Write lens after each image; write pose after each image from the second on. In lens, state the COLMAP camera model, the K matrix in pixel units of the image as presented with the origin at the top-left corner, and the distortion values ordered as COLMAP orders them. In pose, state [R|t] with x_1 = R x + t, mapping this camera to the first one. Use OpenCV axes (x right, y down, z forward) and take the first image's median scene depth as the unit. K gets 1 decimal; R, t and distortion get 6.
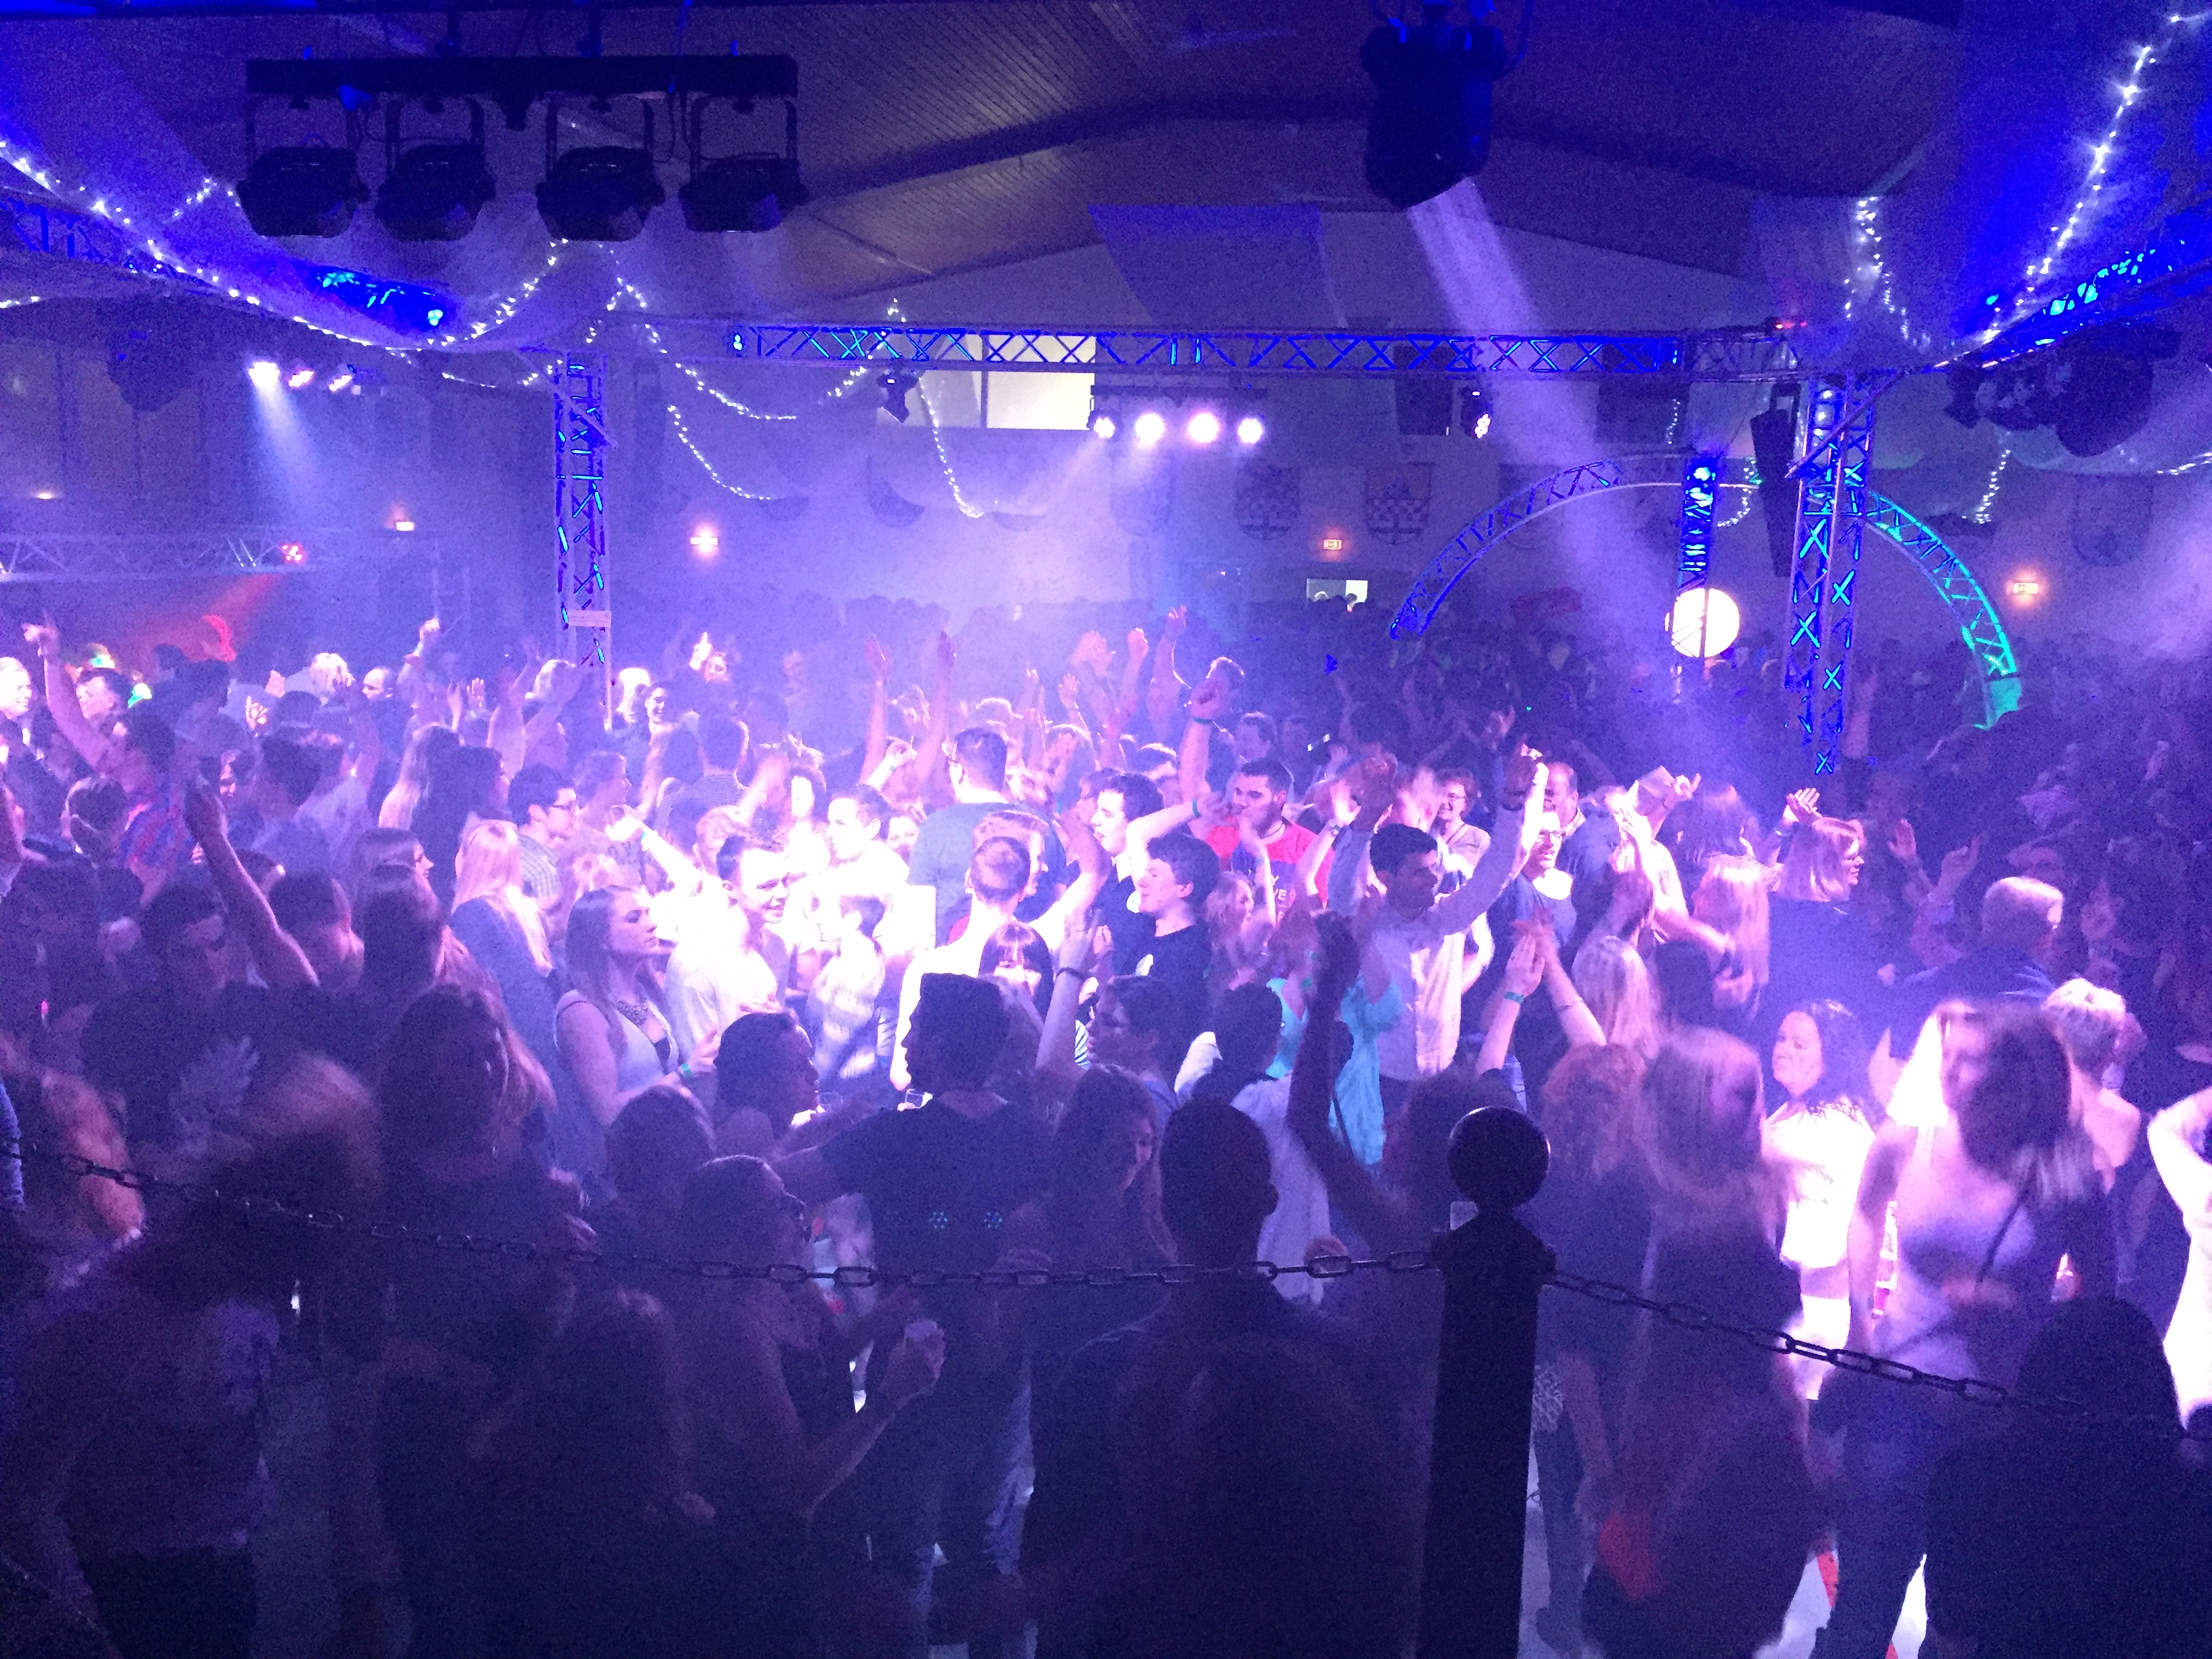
lens RADIAL K [[1872.8, 0, 1098.8], [0, 1872.8, 840.5], [0, 0, 1]] dist [0.081274, -0.102609]
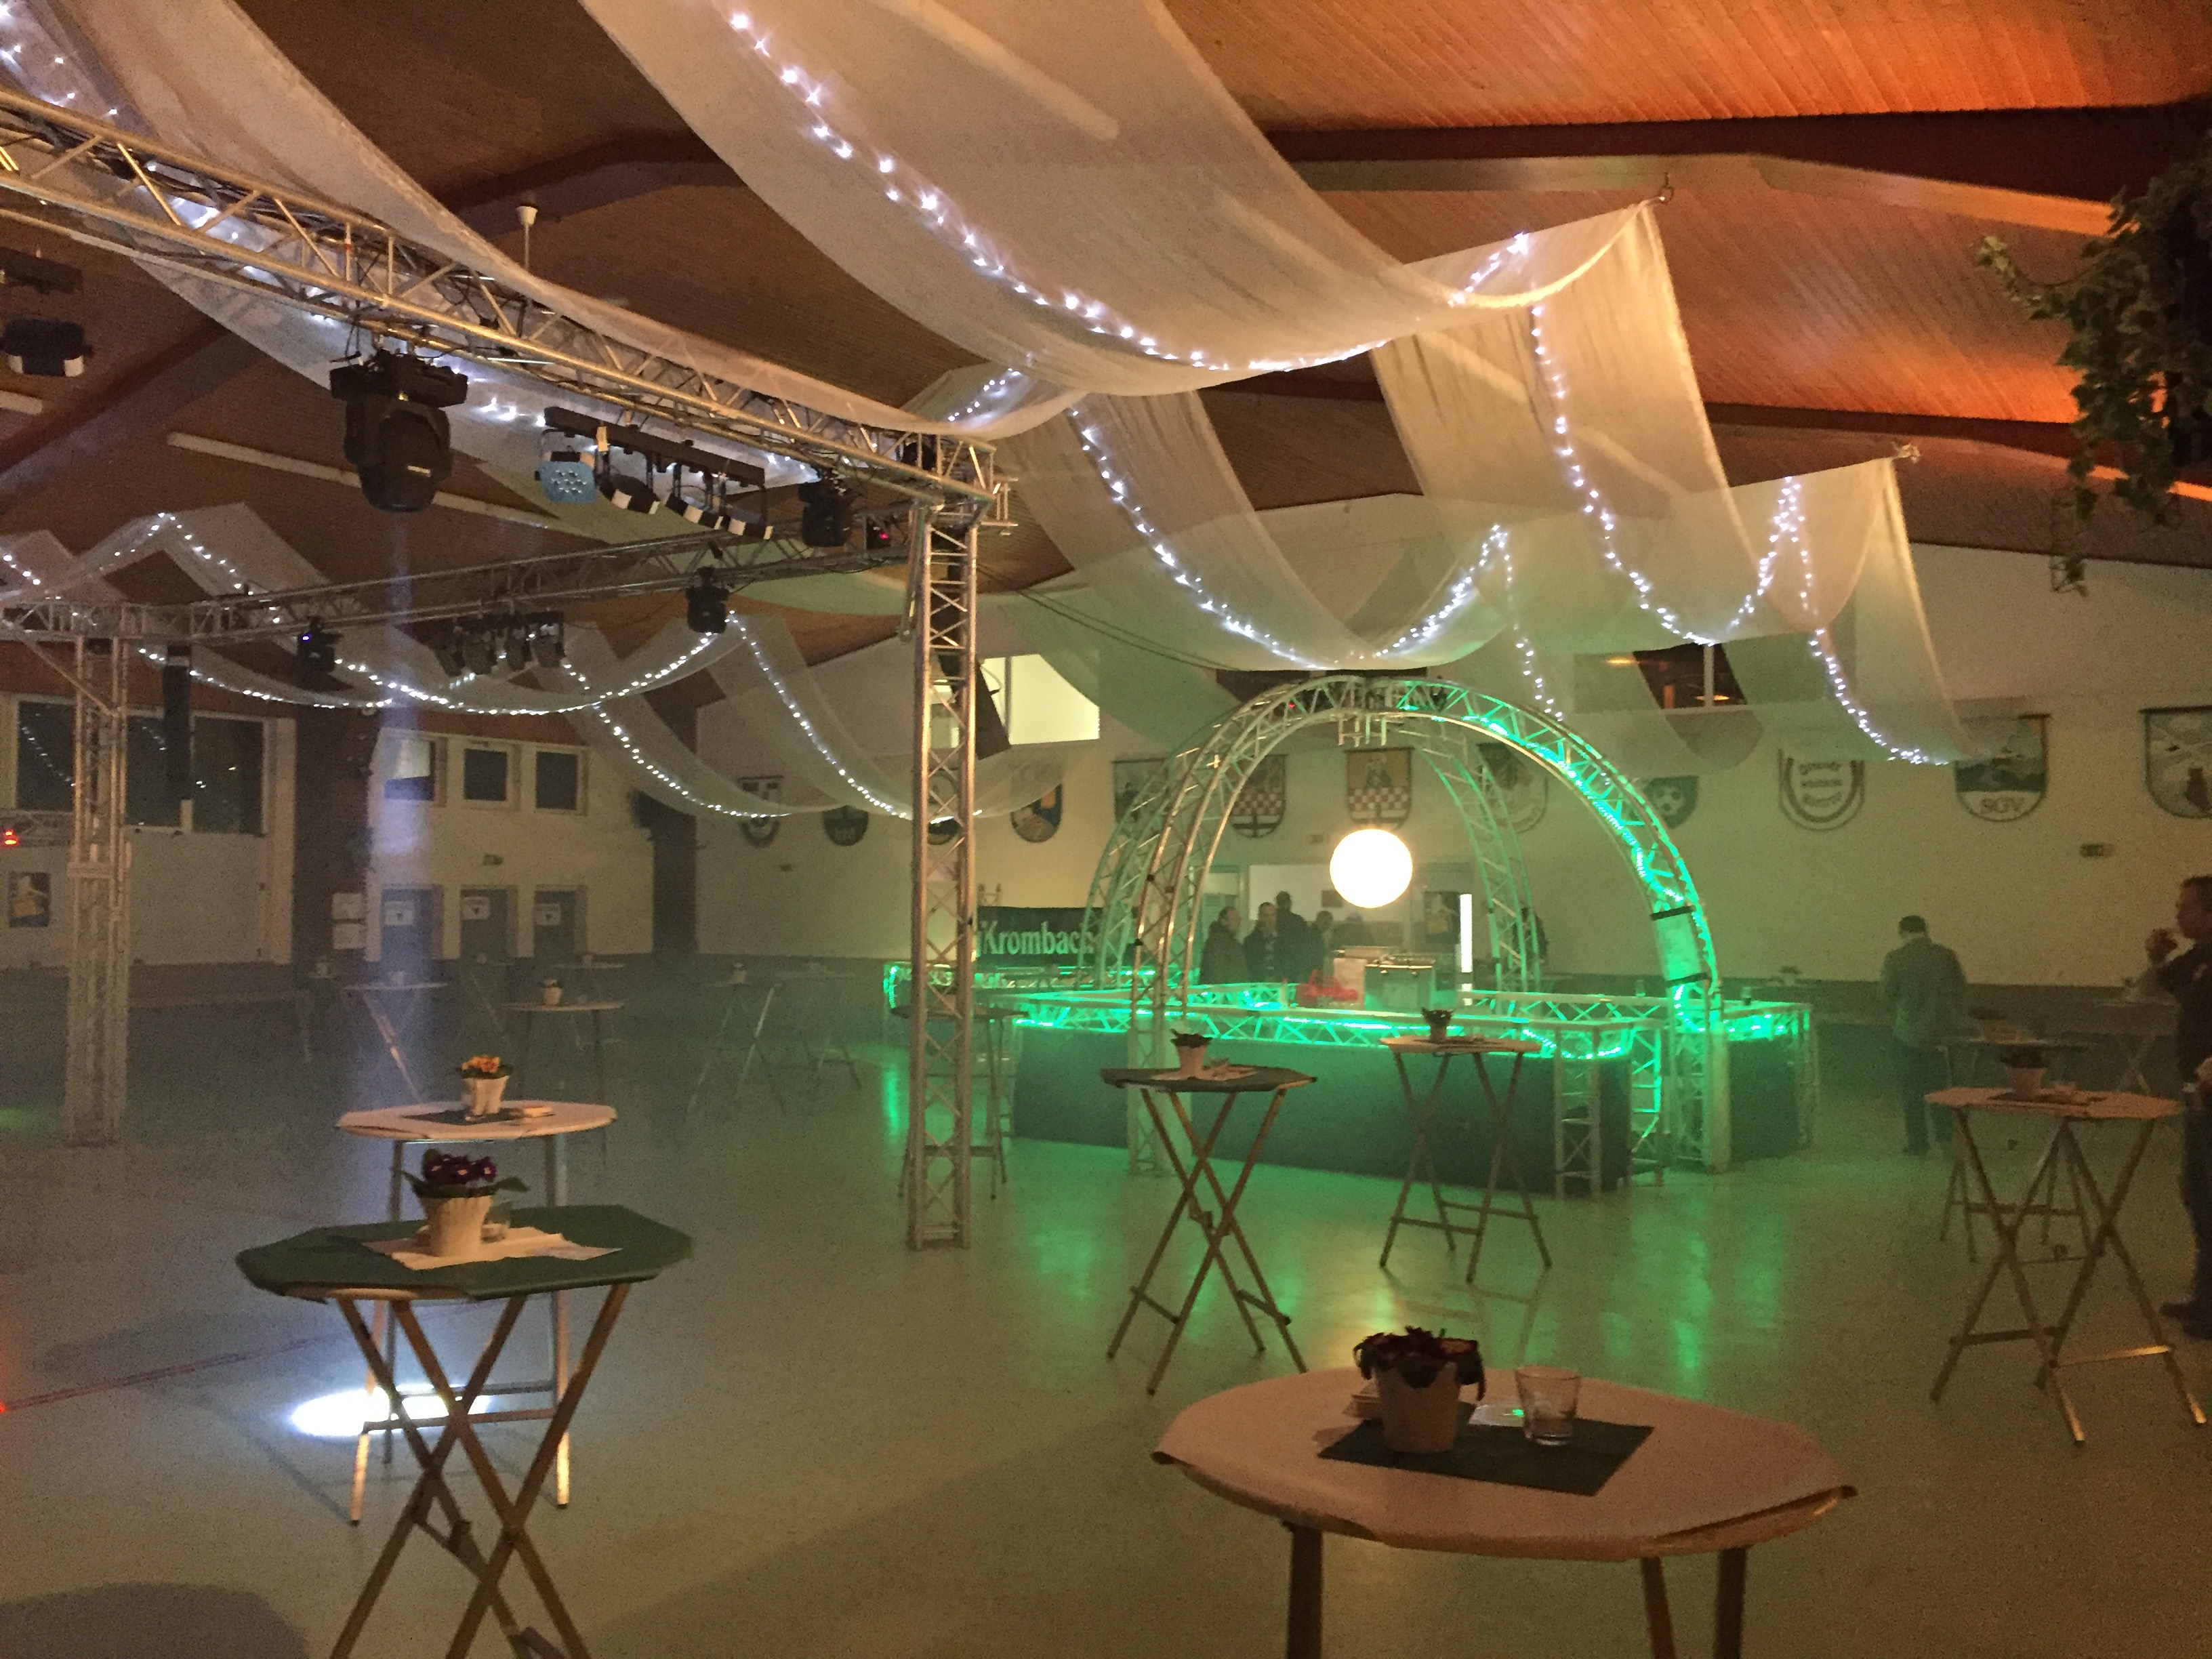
lens RADIAL K [[1872.8, 0, 1093.5], [0, 1872.8, 831.9], [0, 0, 1]] dist [0.081274, -0.102609]
pose [[0.931797, -0.046429, -0.359997, 0.708007], [-0.032089, 0.977365, -0.209111, 0.077128], [0.361557, 0.206401, 0.909217, 0.208433]]
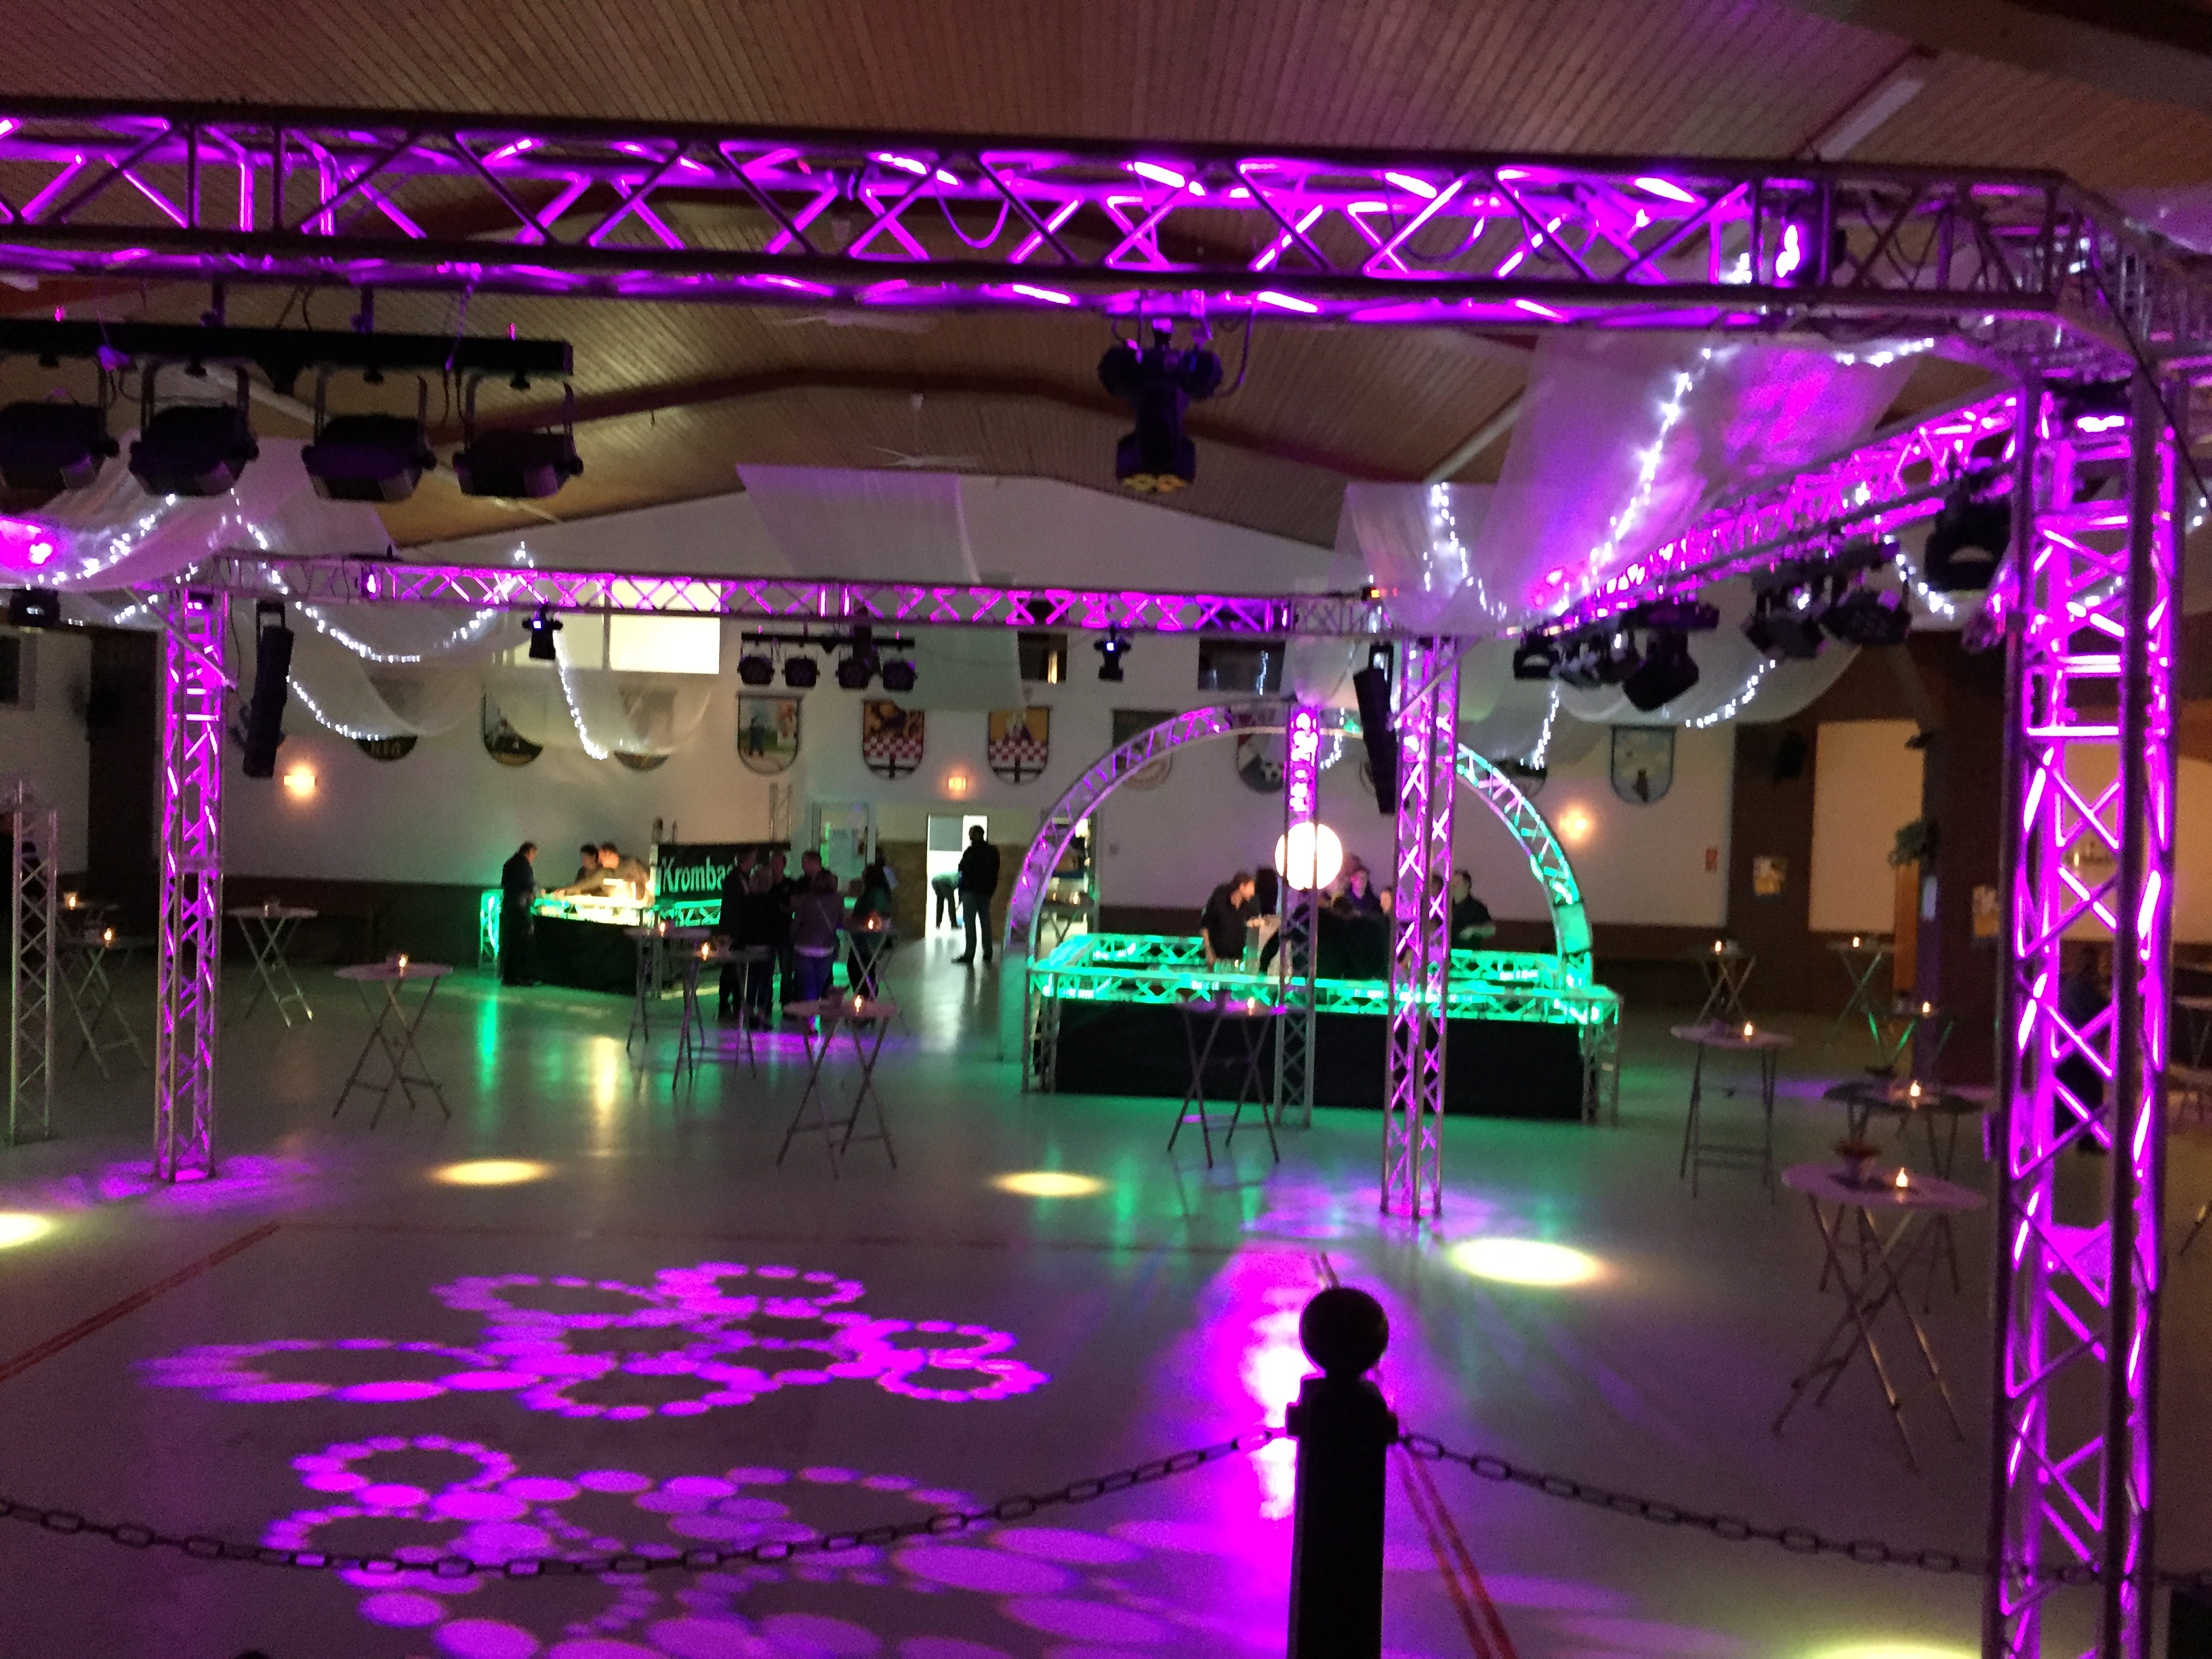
lens RADIAL K [[1872.8, 0, 1093.9], [0, 1872.8, 816.2], [0, 0, 1]] dist [0.081274, -0.102609]
pose [[0.978564, -0.004818, 0.205887, -0.028009], [0.033145, 0.990378, -0.134360, 0.001372], [-0.203259, 0.138304, 0.969308, -0.017444]]
